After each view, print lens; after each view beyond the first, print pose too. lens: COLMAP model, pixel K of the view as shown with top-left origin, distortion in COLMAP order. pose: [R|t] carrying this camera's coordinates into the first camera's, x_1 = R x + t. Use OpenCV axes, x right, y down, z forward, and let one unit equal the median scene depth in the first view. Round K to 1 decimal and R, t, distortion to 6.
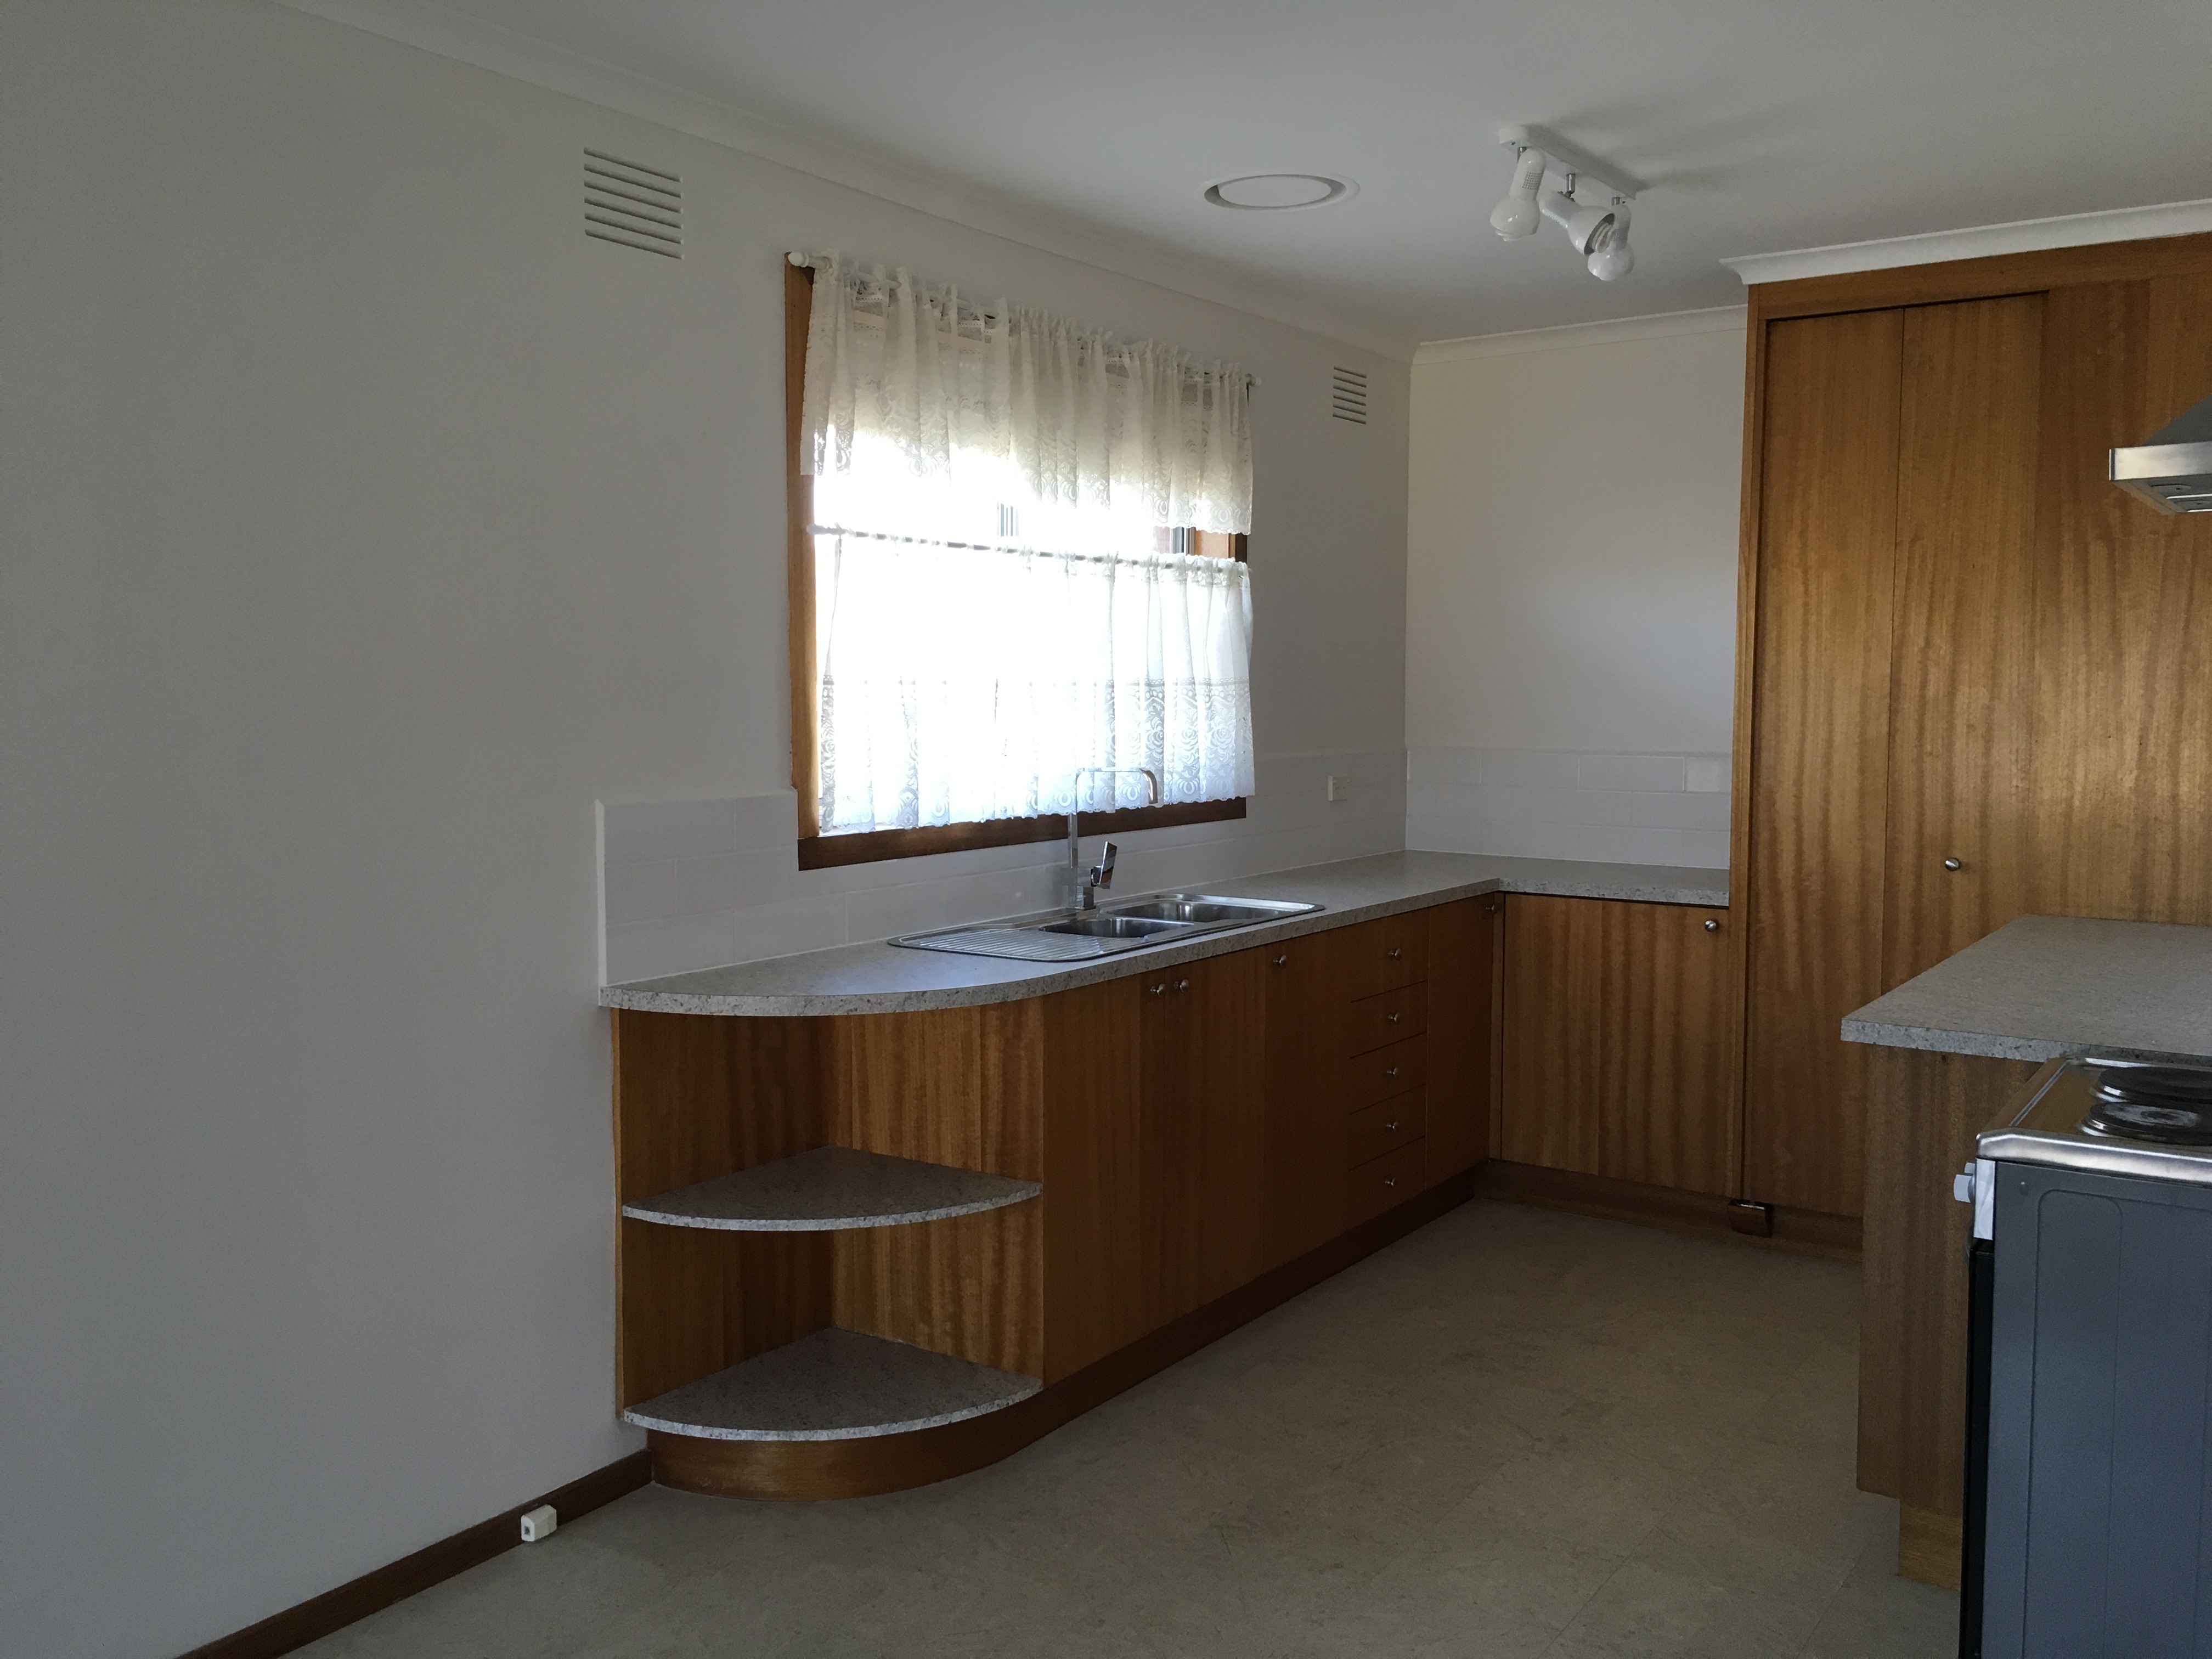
lens RADIAL K [[1880.5, 0, 1106.0], [0, 1880.5, 829.5], [0, 0, 1]] dist [0.072103, -0.102144]
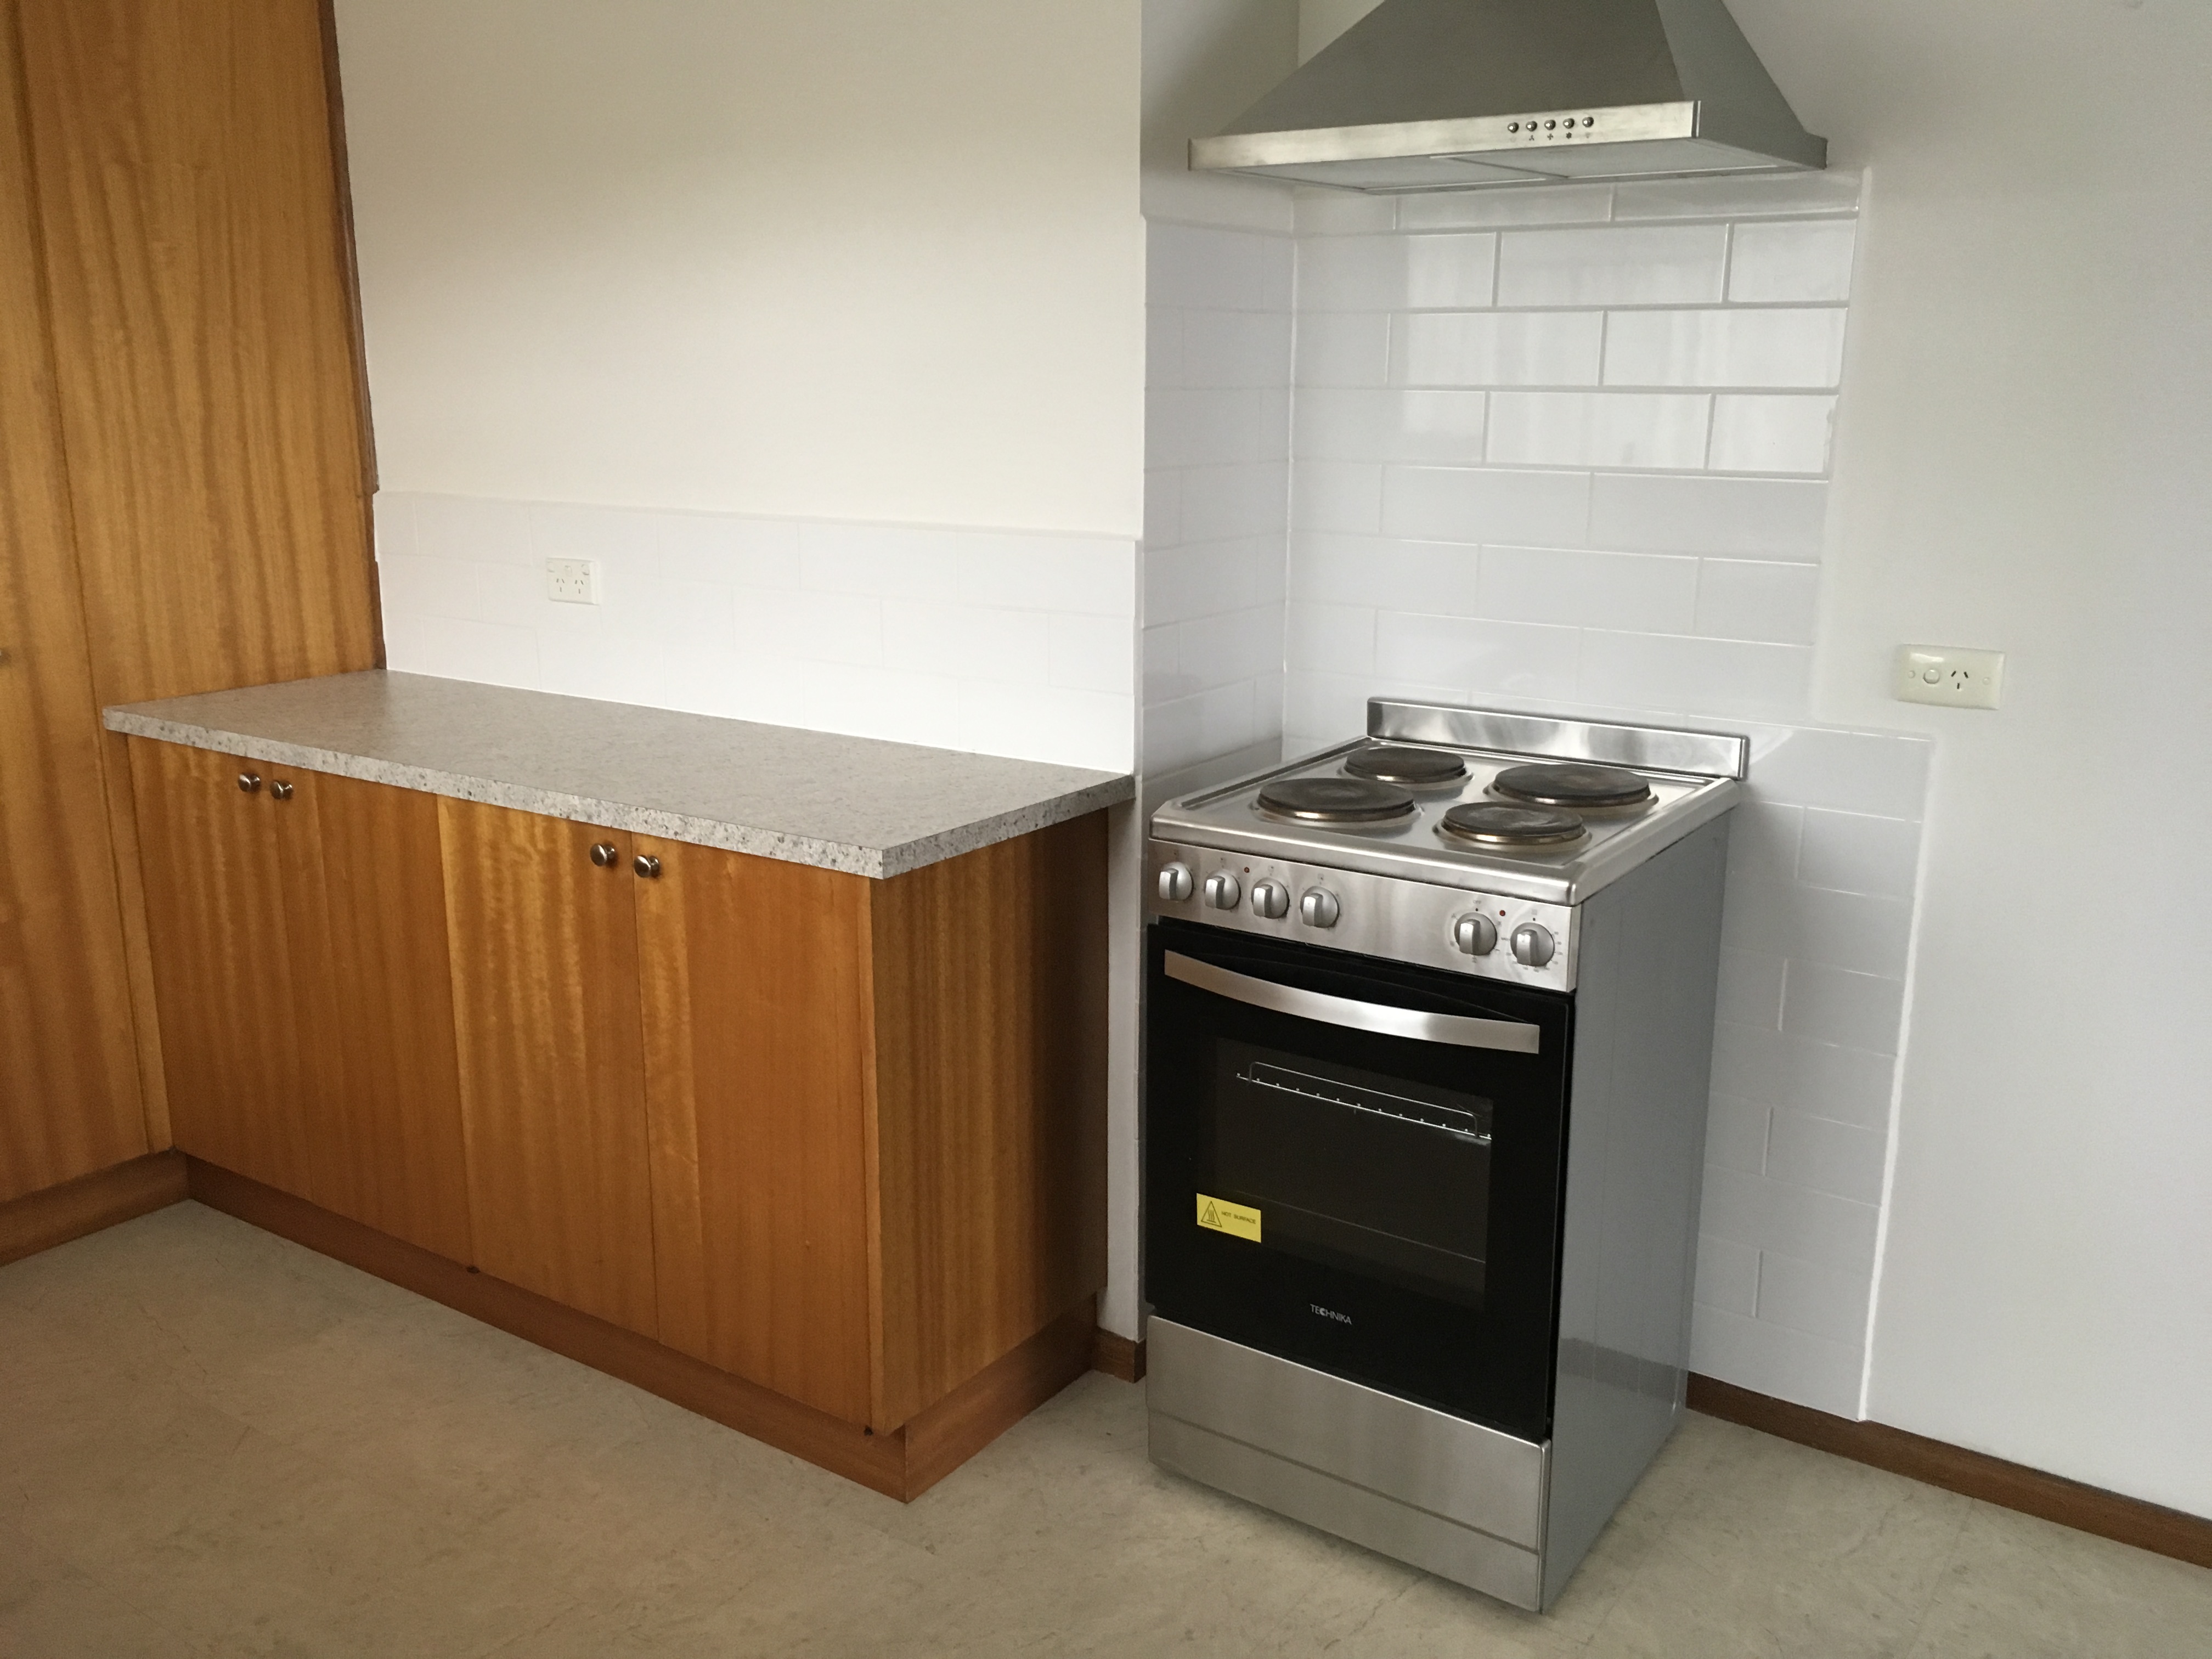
lens RADIAL K [[1880.5, 0, 1106.0], [0, 1880.5, 829.5], [0, 0, 1]] dist [0.072103, -0.102144]
pose [[-0.004962, -0.236278, 0.971673, -0.212053], [0.081528, 0.968354, 0.235888, -0.047193], [-0.996659, 0.080389, 0.014459, 0.612625]]
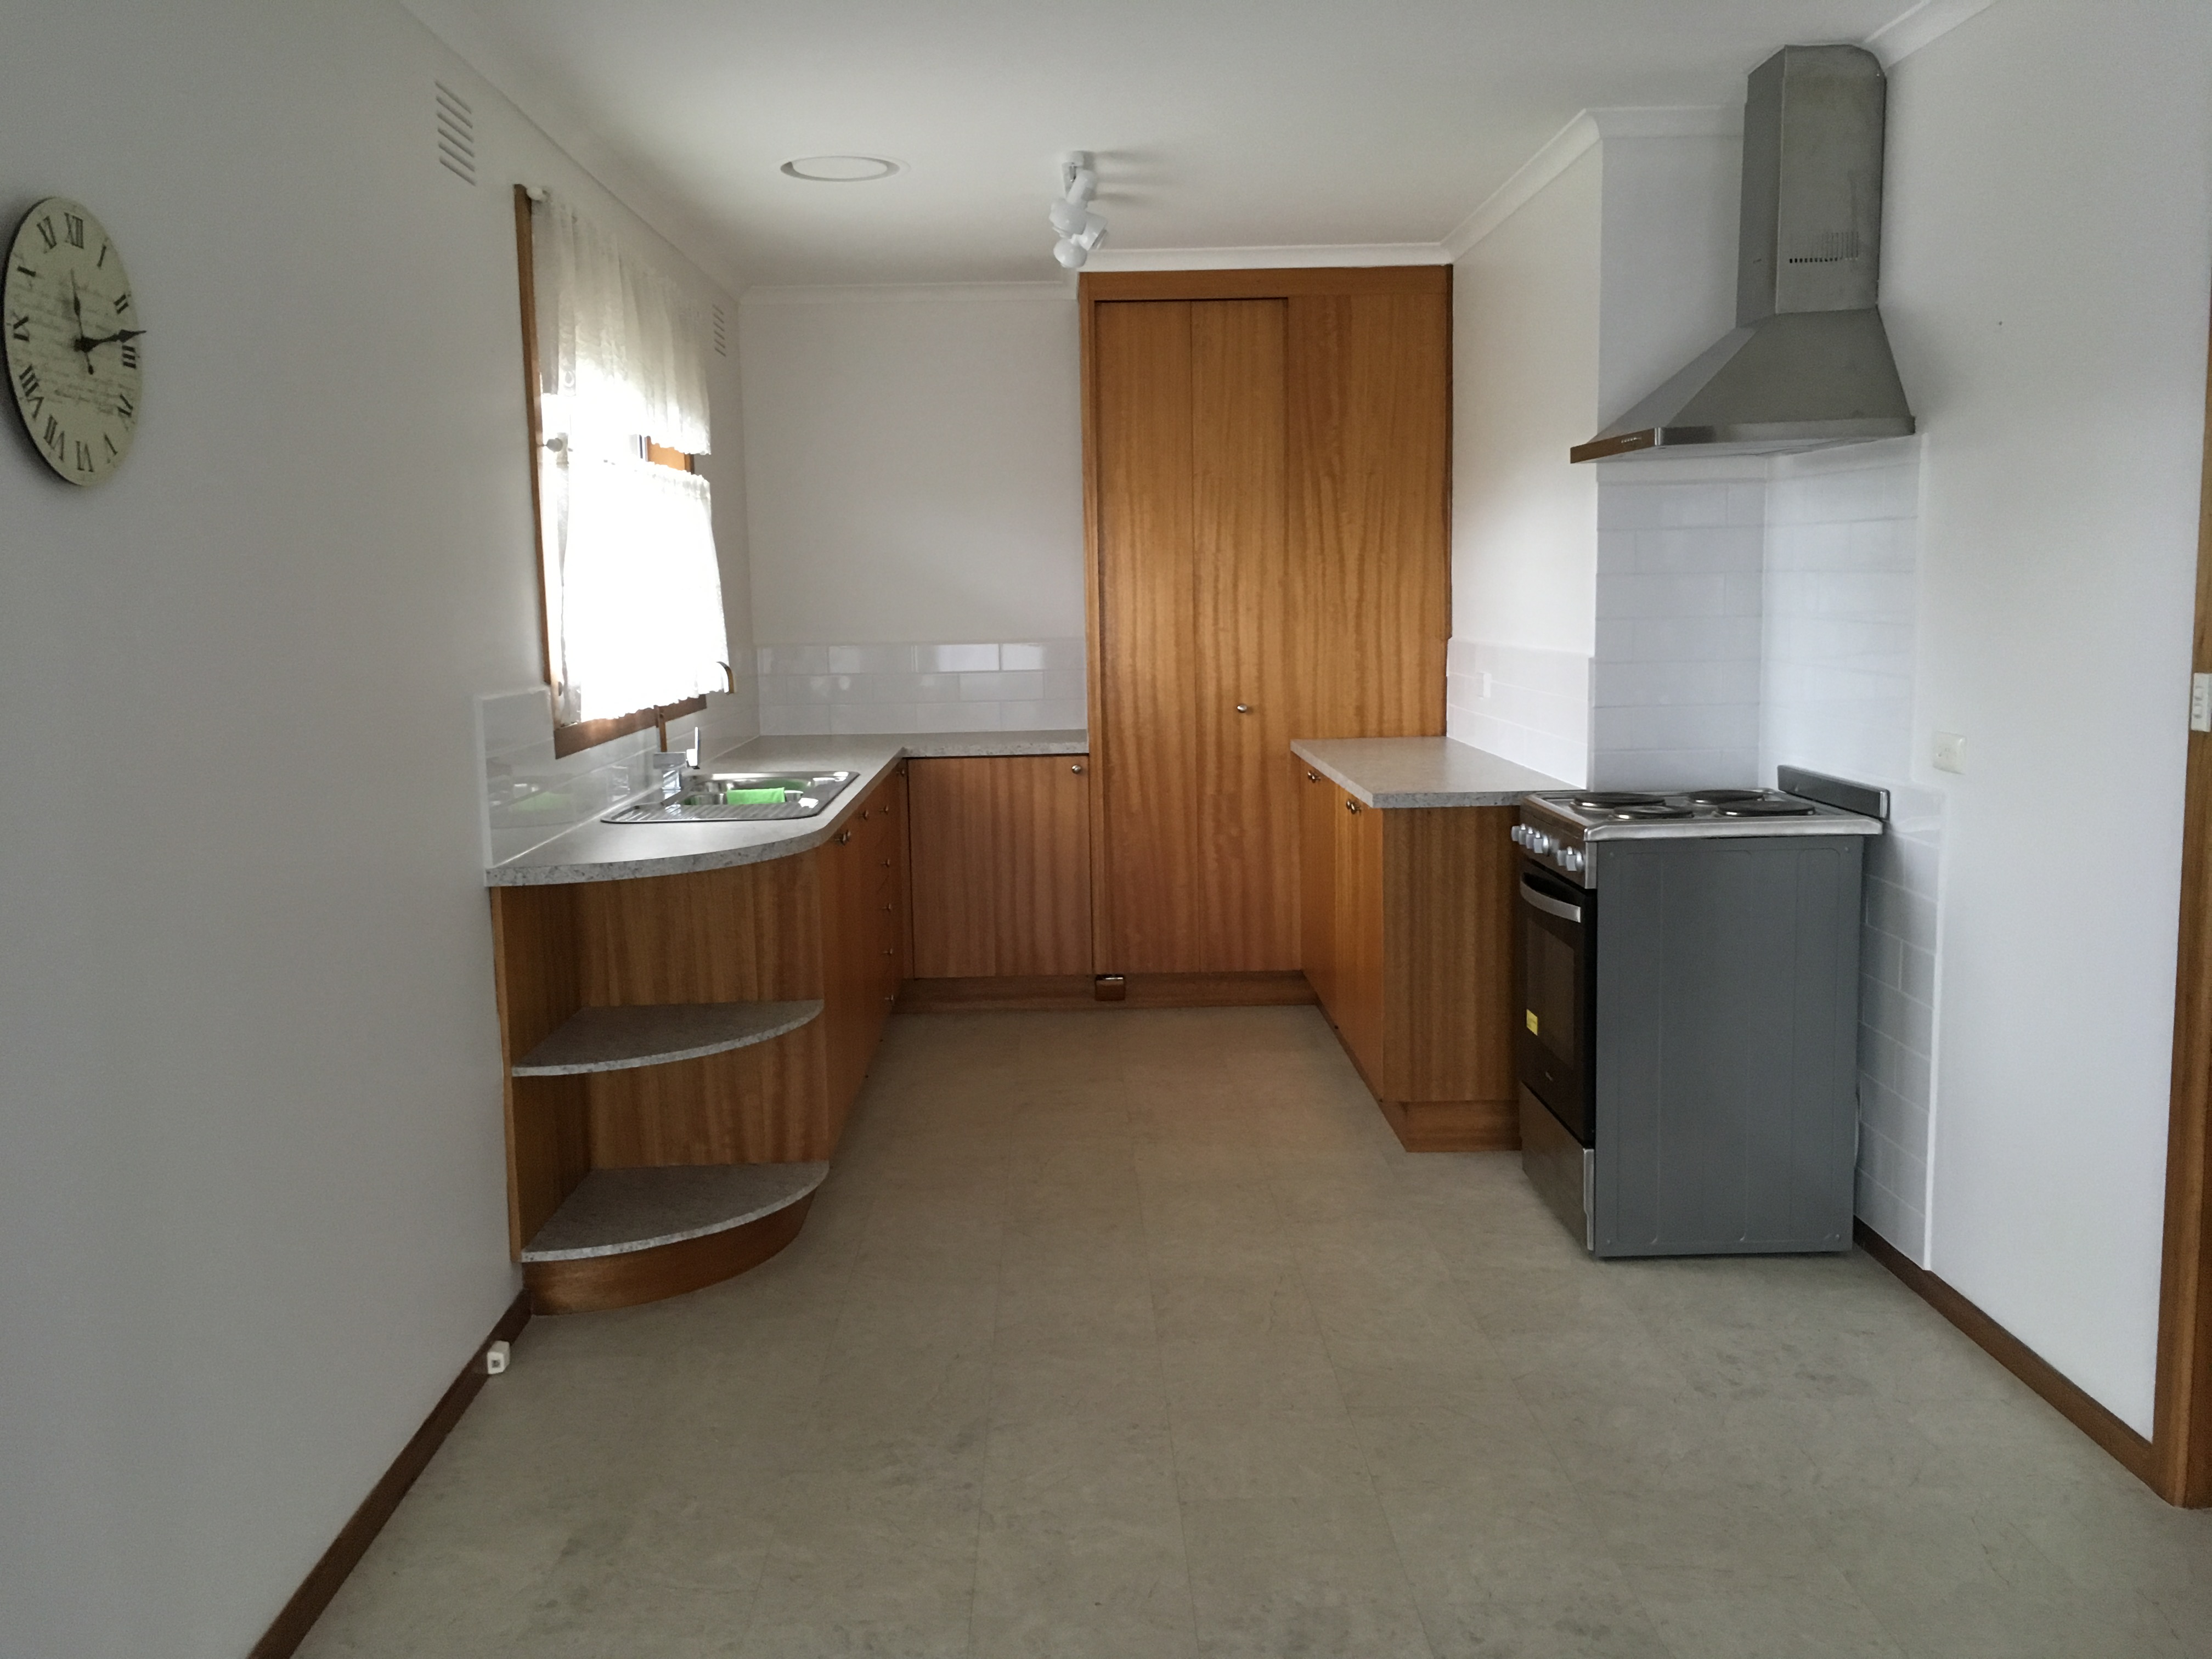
lens RADIAL K [[1880.5, 0, 1106.0], [0, 1880.5, 829.5], [0, 0, 1]] dist [0.072103, -0.102144]
pose [[0.805205, -0.093062, 0.585649, -0.456264], [0.069091, 0.995606, 0.063214, 0.012691], [-0.588958, -0.010437, 0.808096, -0.061337]]
